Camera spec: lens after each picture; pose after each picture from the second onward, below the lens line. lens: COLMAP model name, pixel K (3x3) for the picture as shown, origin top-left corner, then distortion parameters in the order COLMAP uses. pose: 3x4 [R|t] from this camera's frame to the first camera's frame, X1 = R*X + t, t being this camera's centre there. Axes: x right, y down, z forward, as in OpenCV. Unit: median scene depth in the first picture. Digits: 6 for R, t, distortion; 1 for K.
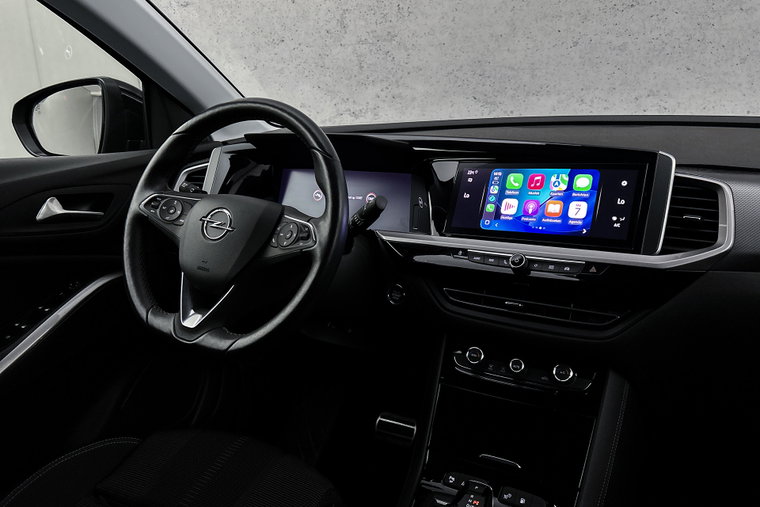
lens RADIAL K [[568.4, 0, 386.7], [0, 568.4, 251.1], [0, 0, 1]] dist [0.069985, -0.093946]
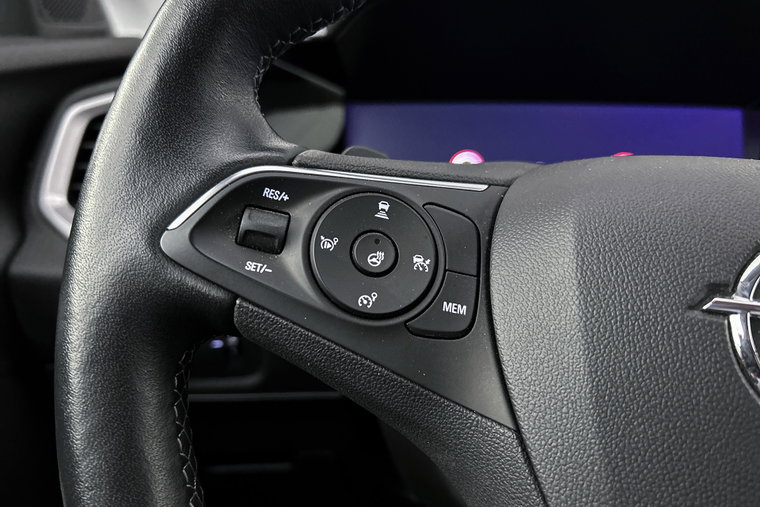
lens RADIAL K [[570.7, 0, 384.6], [0, 570.7, 258.8], [0, 0, 1]] dist [0.070288, -0.080807]
pose [[0.918711, -0.080183, 0.386705, -0.457406], [0.067676, 0.996652, 0.045875, -0.080389], [-0.389089, -0.015975, 0.921062, 0.862129]]
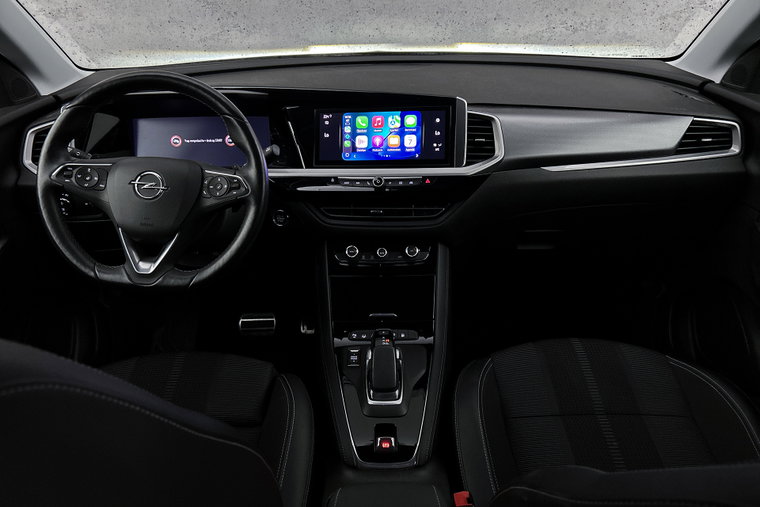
lens RADIAL K [[548.6, 0, 380.0], [0, 548.6, 253.5], [0, 0, 1]] dist [0.068852, -0.073276]
pose [[0.889886, -0.194312, 0.412729, -0.356231], [0.114898, 0.971048, 0.209437, -0.091743], [-0.441476, -0.138953, 0.886448, -0.241530]]
